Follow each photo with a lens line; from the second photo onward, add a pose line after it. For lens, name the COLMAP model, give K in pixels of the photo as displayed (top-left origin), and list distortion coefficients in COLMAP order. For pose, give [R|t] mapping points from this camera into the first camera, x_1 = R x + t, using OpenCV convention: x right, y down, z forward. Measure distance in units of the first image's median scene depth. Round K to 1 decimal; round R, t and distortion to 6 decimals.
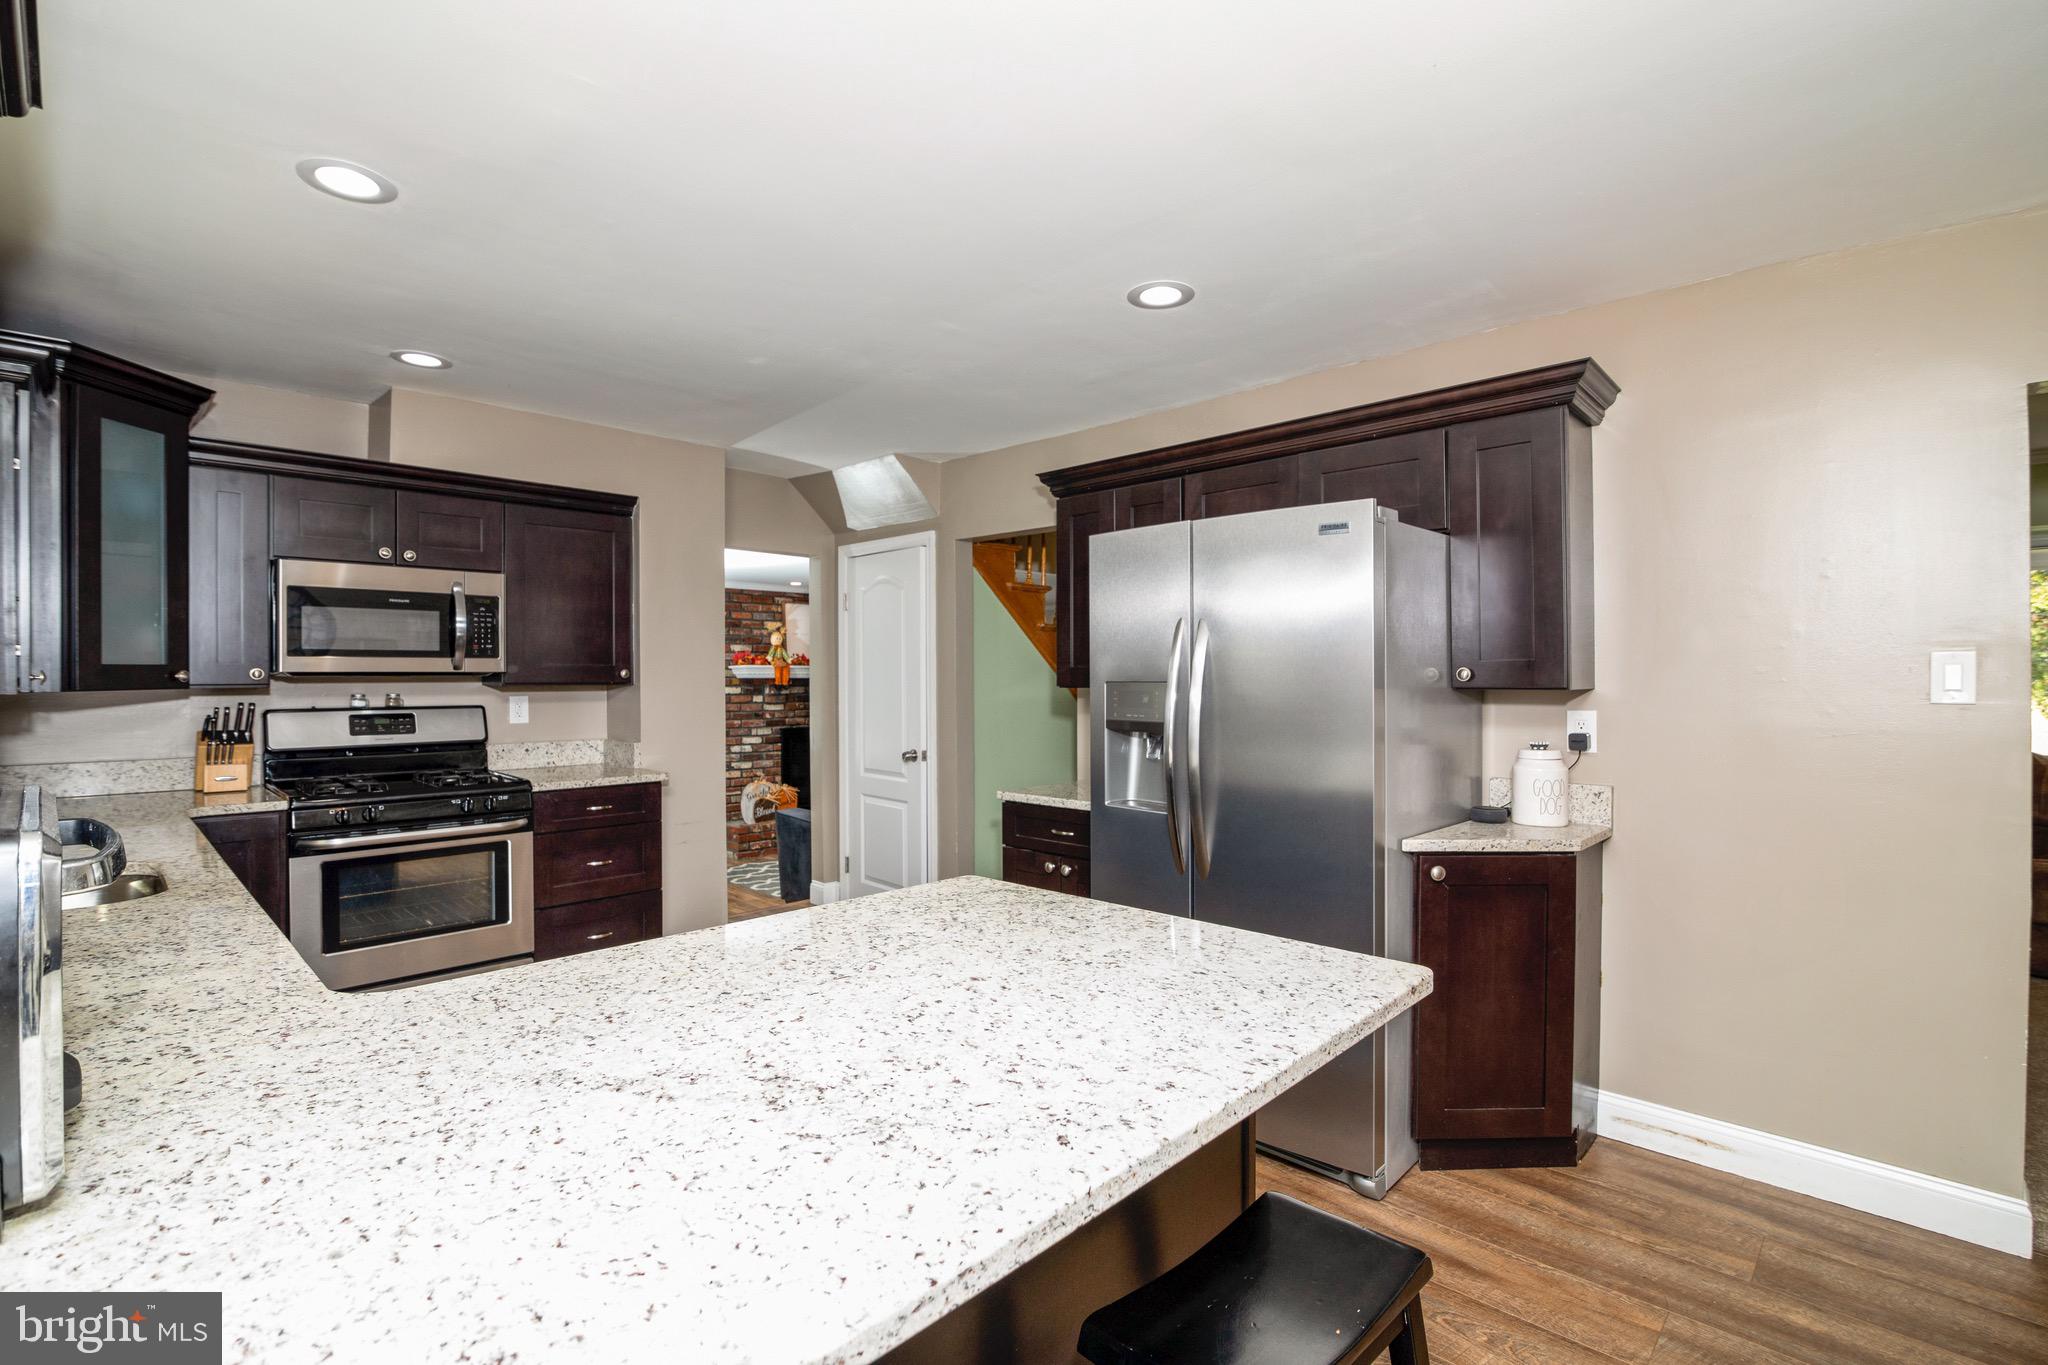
lens RADIAL K [[940.1, 0, 1030.1], [0, 940.1, 677.4], [0, 0, 1]] dist [-0.020687, 0.000152]
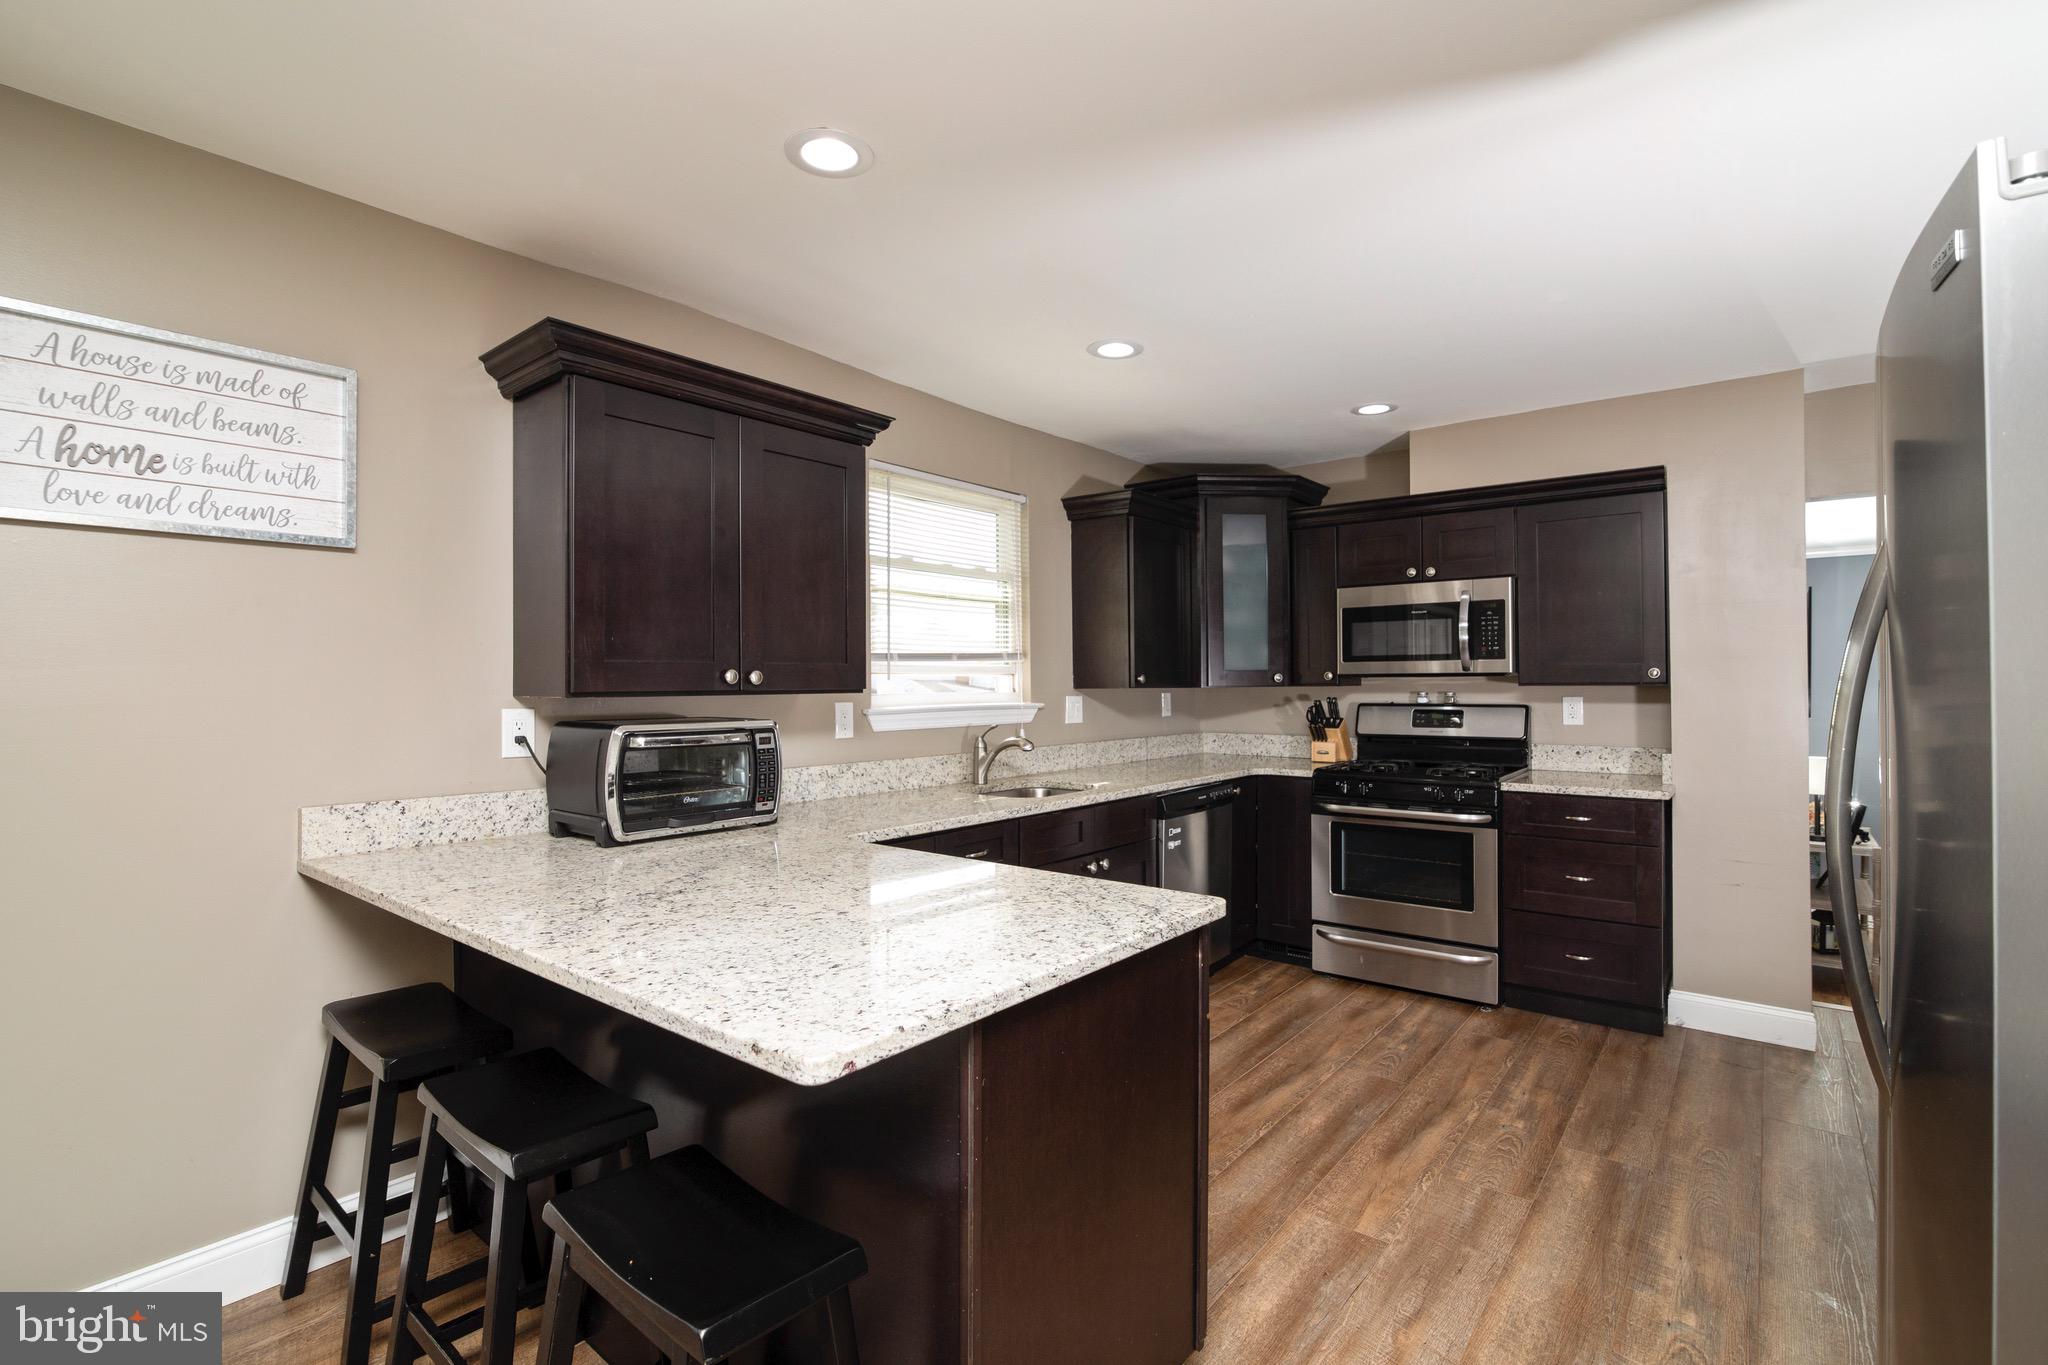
lens RADIAL K [[934.9, 0, 1028.6], [0, 934.9, 682.4], [0, 0, 1]] dist [-0.020754, 0.000242]
pose [[0.091732, -0.001554, -0.995783, 0.411443], [0.001662, 0.999998, -0.001408, 0.005890], [0.995782, -0.001526, 0.091734, 0.386486]]
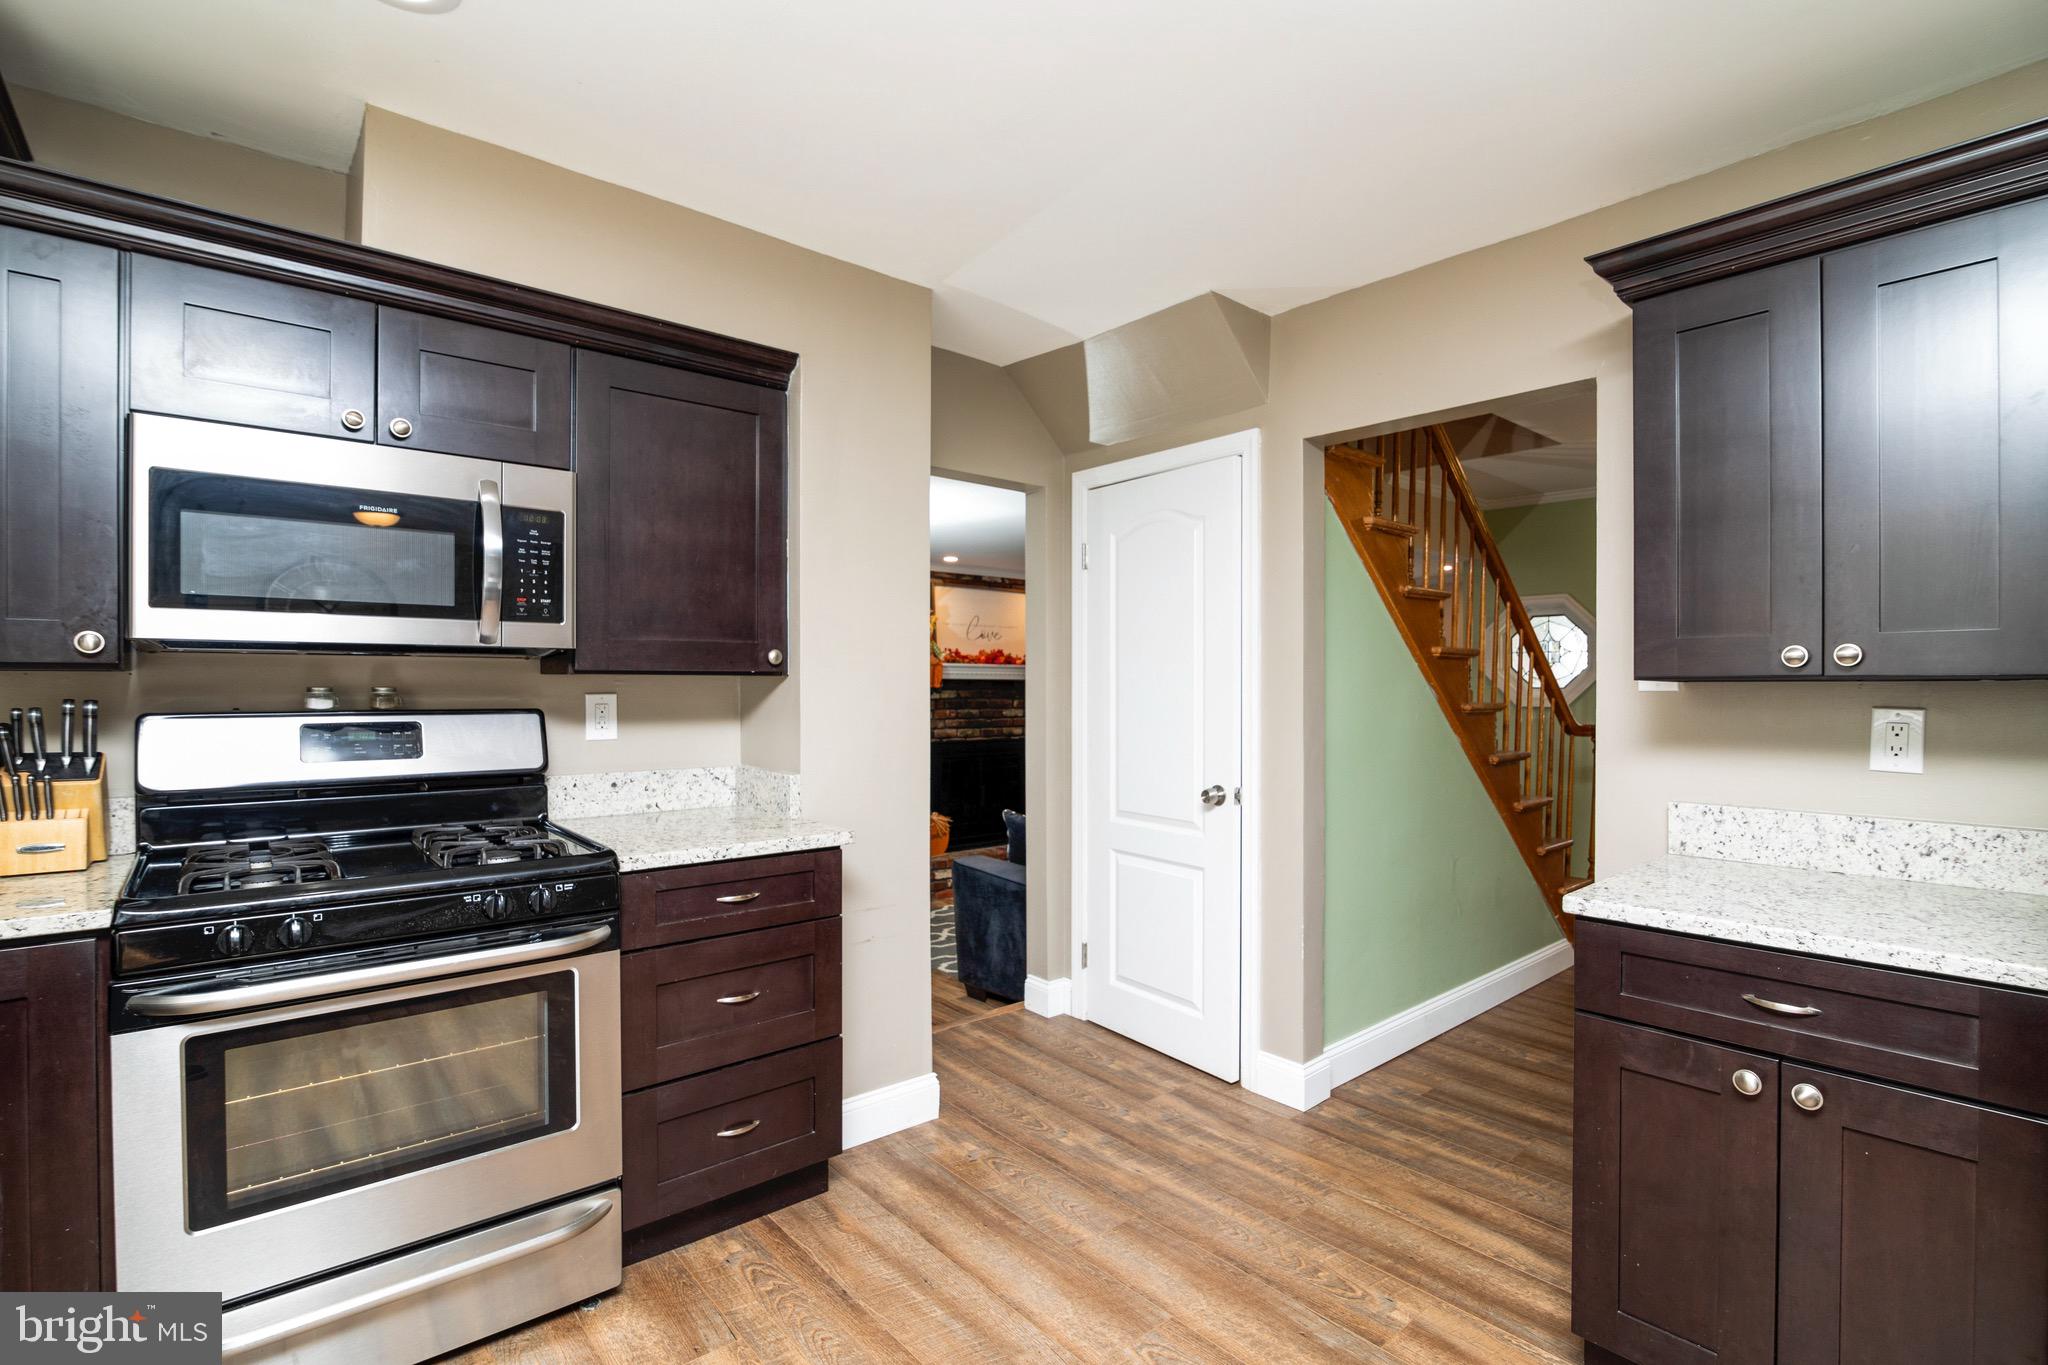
lens RADIAL K [[943.5, 0, 1033.4], [0, 943.5, 690.3], [0, 0, 1]] dist [-0.021088, -0.000550]
pose [[0.996355, 0.004913, -0.085161, -0.248131], [-0.004631, 0.999983, 0.003509, 0.016091], [0.085177, -0.003102, 0.996361, 0.477934]]
